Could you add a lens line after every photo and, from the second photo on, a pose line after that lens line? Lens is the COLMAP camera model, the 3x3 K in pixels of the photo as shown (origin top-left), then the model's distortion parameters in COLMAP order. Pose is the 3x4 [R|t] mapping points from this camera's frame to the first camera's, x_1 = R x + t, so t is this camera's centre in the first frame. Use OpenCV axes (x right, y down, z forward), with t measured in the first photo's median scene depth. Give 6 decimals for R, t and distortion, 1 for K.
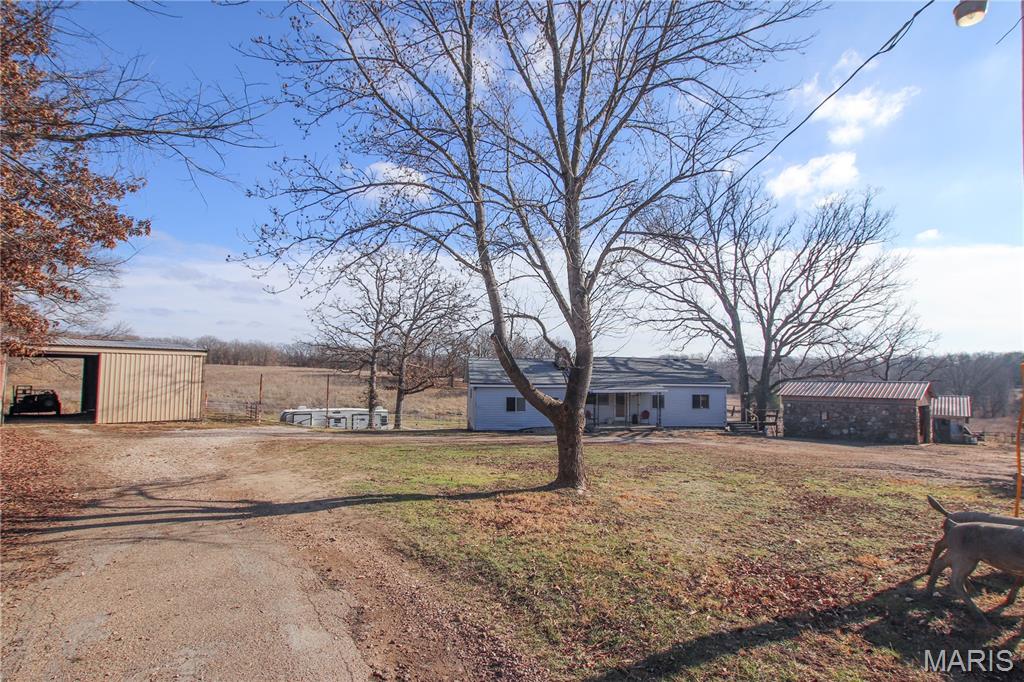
lens RADIAL K [[478.8, 0, 512.0], [0, 478.8, 341.0], [0, 0, 1]] dist [-0.030637, 0.000043]
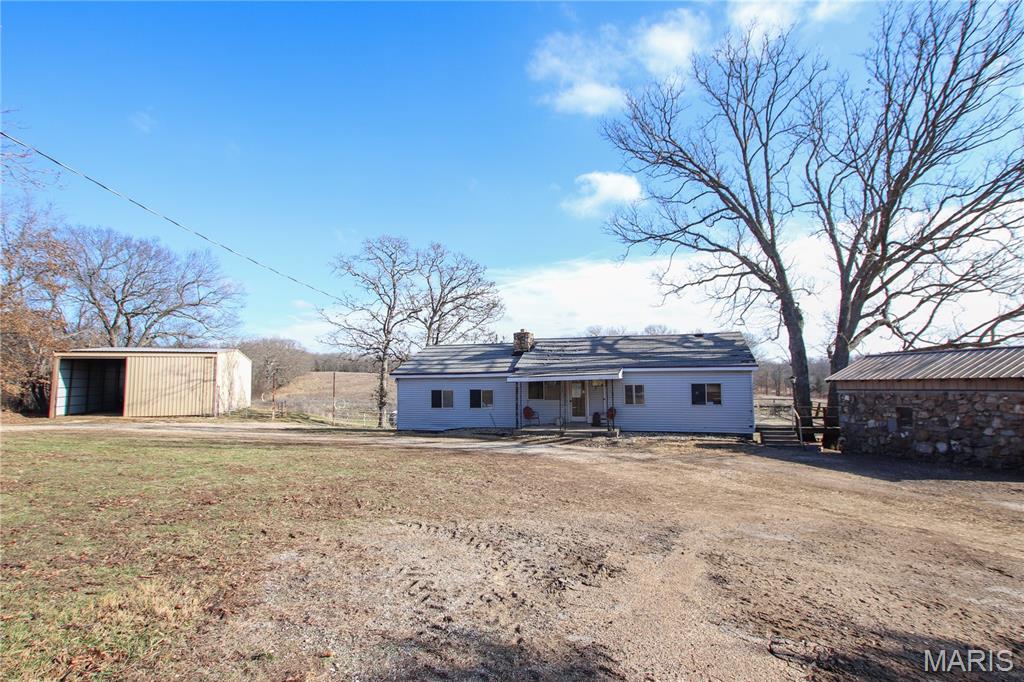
lens RADIAL K [[467.4, 0, 512.0], [0, 467.4, 341.0], [0, 0, 1]] dist [-0.032736, -0.000043]
pose [[0.908972, -0.056595, -0.412999, 0.434239], [0.050918, 0.998396, -0.024749, 0.058708], [0.413737, 0.001467, 0.910395, 0.322717]]
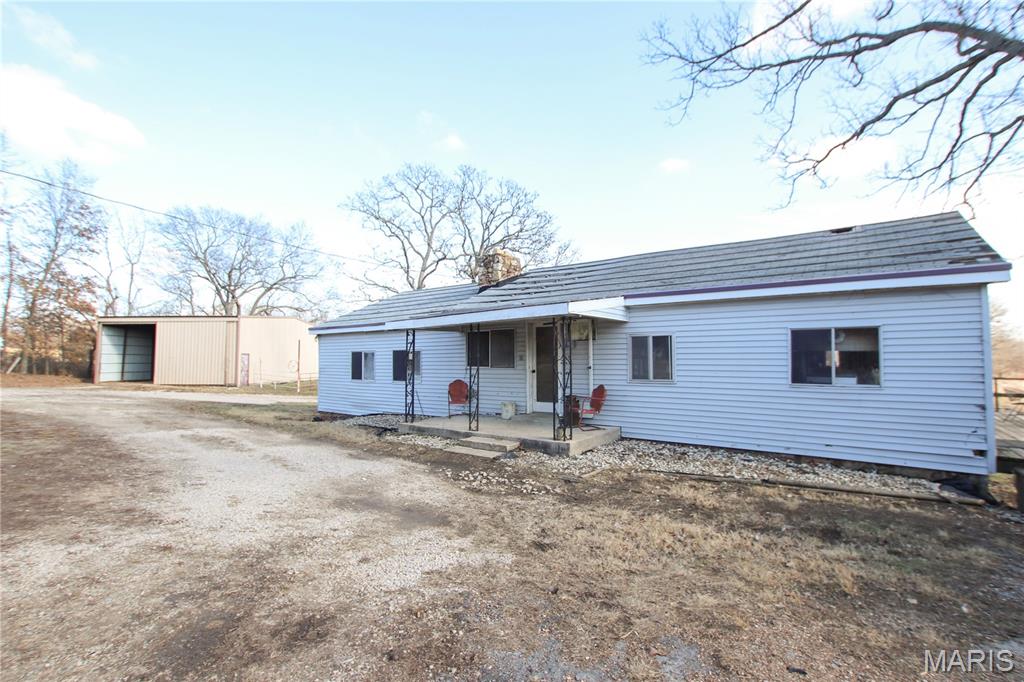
lens RADIAL K [[467.4, 0, 512.0], [0, 467.4, 341.0], [0, 0, 1]] dist [-0.032736, -0.000043]
pose [[0.709330, -0.043090, -0.703558, 0.458375], [0.059440, 0.998231, -0.001210, 0.113261], [0.702366, -0.040961, 0.710637, 0.741484]]
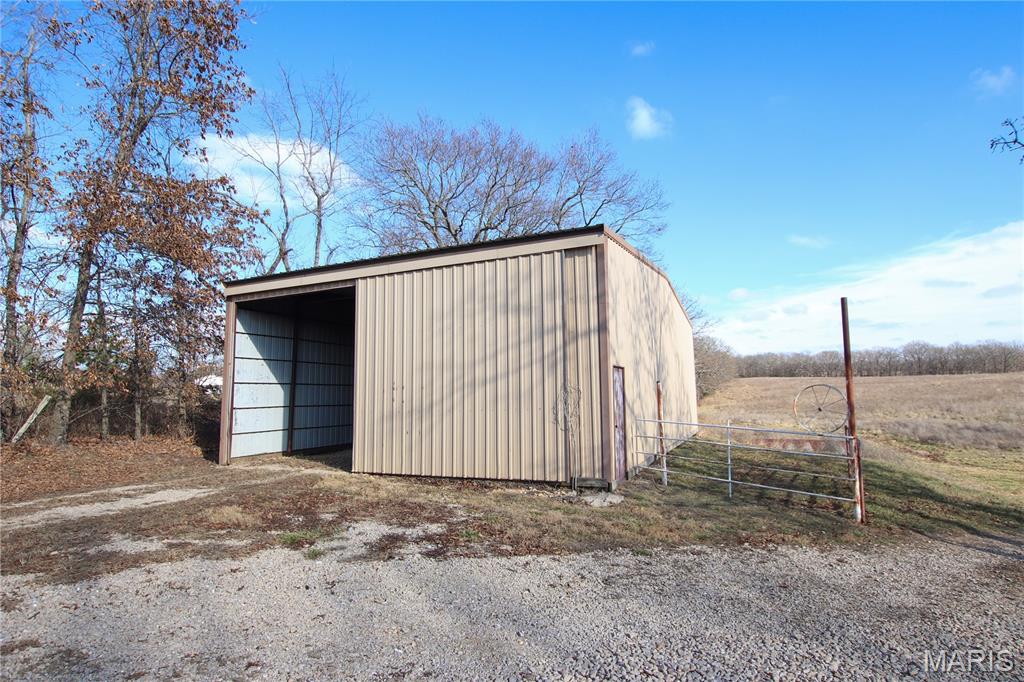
lens RADIAL K [[564.1, 0, 512.0], [0, 564.1, 341.0], [0, 0, 1]] dist [-0.003300, -0.000880]
pose [[0.357164, -0.112835, -0.927201, -0.388323], [0.092983, 0.992041, -0.084908, 0.112863], [0.929402, -0.055887, 0.364813, 0.862962]]
